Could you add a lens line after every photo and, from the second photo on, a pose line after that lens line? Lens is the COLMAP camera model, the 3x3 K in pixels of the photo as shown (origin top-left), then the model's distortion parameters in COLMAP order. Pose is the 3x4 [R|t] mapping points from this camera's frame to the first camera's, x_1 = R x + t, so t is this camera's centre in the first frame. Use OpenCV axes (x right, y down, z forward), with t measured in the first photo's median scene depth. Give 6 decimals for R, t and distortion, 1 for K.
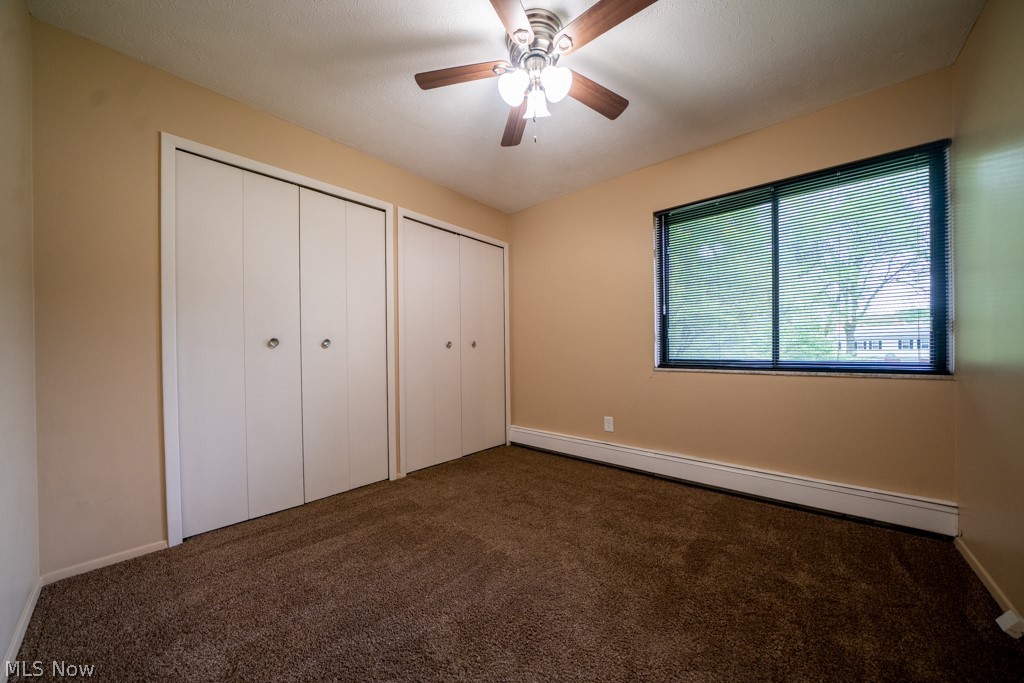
lens RADIAL K [[353.2, 0, 501.4], [0, 353.2, 355.3], [0, 0, 1]] dist [-0.029090, 0.003546]
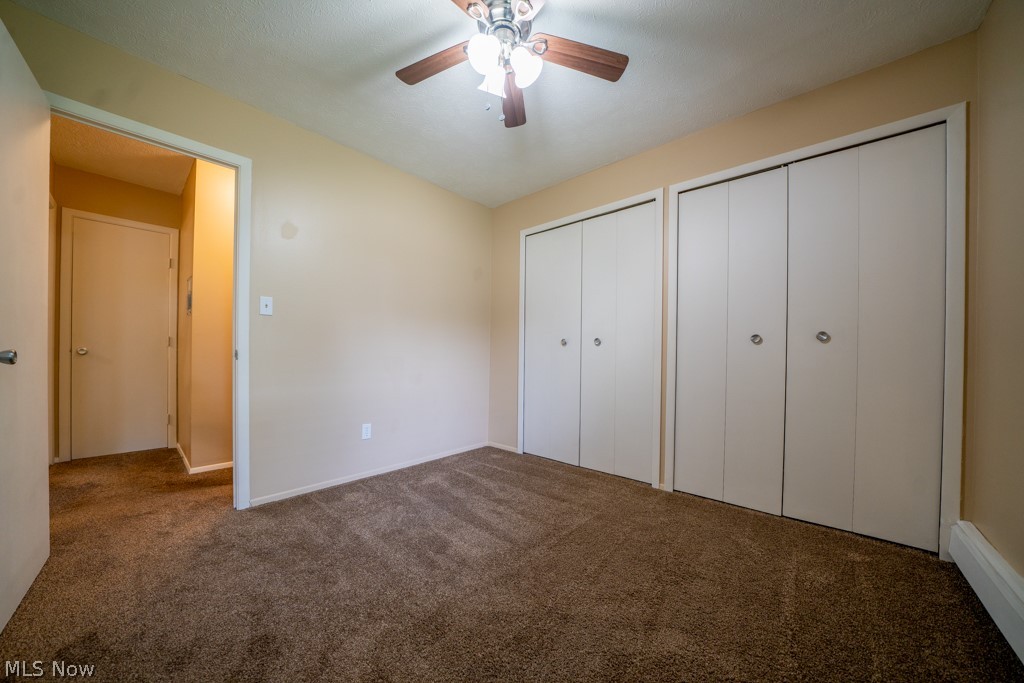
lens RADIAL K [[334.9, 0, 515.6], [0, 334.9, 348.6], [0, 0, 1]] dist [-0.027786, 0.002555]
pose [[0.026060, 0.007458, -0.999633, 0.635951], [-0.009318, 0.999931, 0.007218, -0.016413], [0.999617, 0.009126, 0.026127, 0.699944]]
